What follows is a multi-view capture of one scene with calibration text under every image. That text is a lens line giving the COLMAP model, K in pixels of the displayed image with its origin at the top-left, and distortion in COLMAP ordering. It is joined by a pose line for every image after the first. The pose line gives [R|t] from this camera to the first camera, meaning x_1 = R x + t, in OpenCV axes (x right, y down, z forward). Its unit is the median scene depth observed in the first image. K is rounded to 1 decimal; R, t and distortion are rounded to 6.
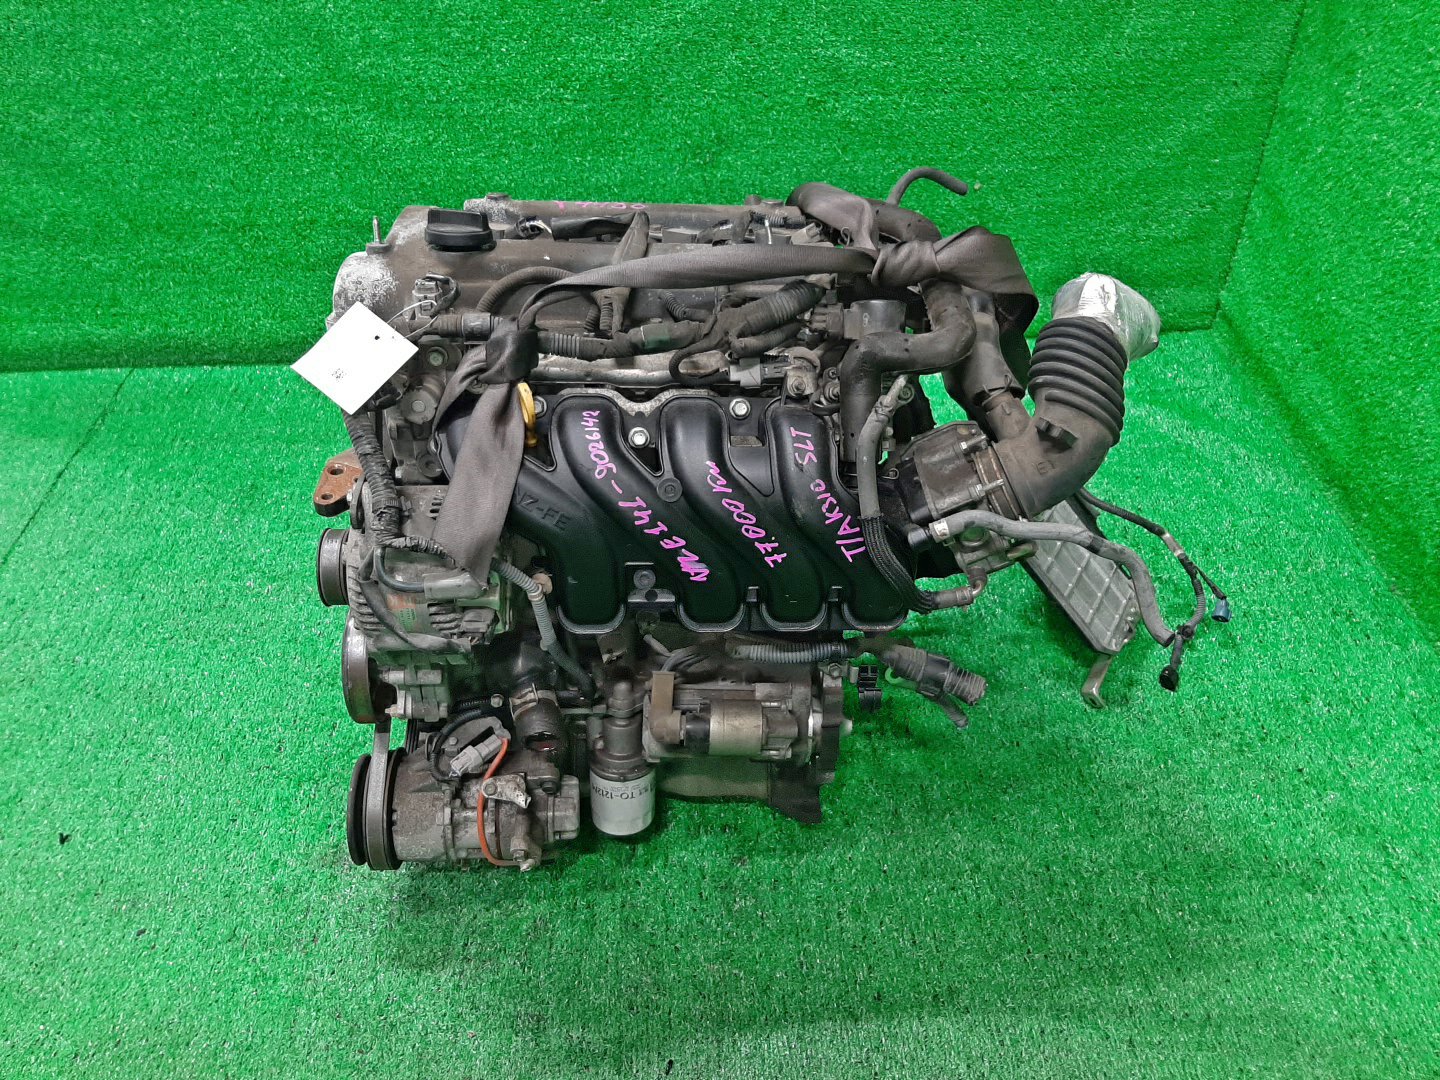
lens RADIAL K [[1089.5, 0, 720.4], [0, 1089.5, 539.4], [0, 0, 1]] dist [0.014478, -0.044616]
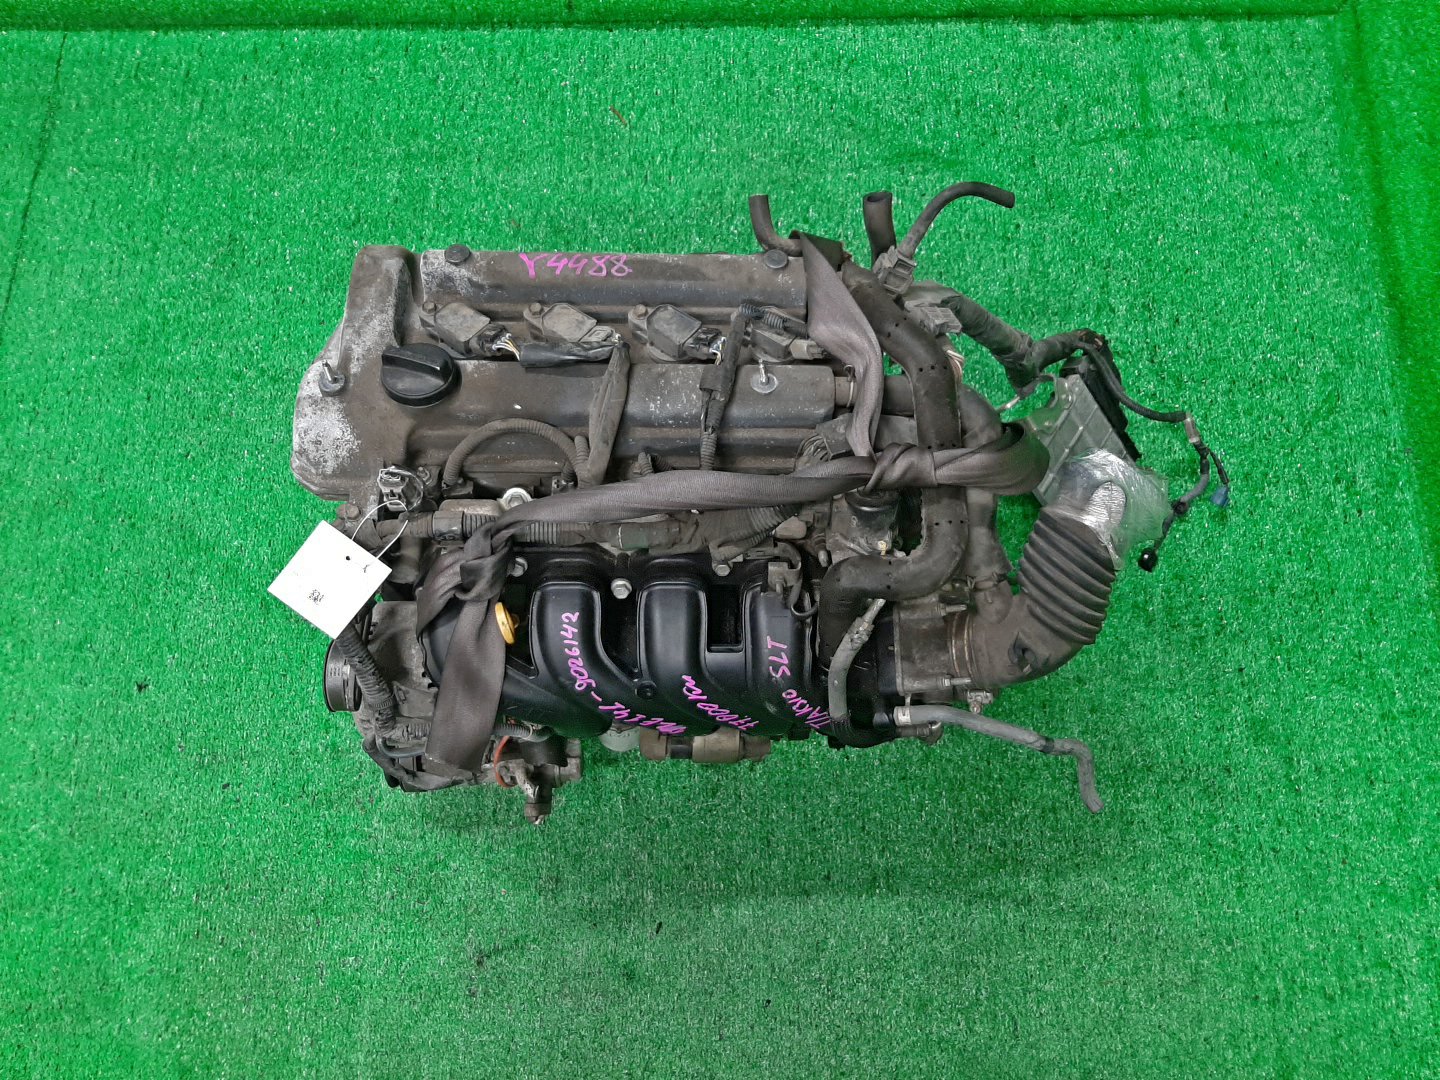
lens RADIAL K [[1089.5, 0, 724.0], [0, 1089.5, 548.7], [0, 0, 1]] dist [0.014478, -0.044616]
pose [[0.998862, 0.045076, -0.015608, 0.035286], [-0.029777, 0.844831, 0.534203, -0.689592], [0.037266, -0.533130, 0.845212, 0.181075]]
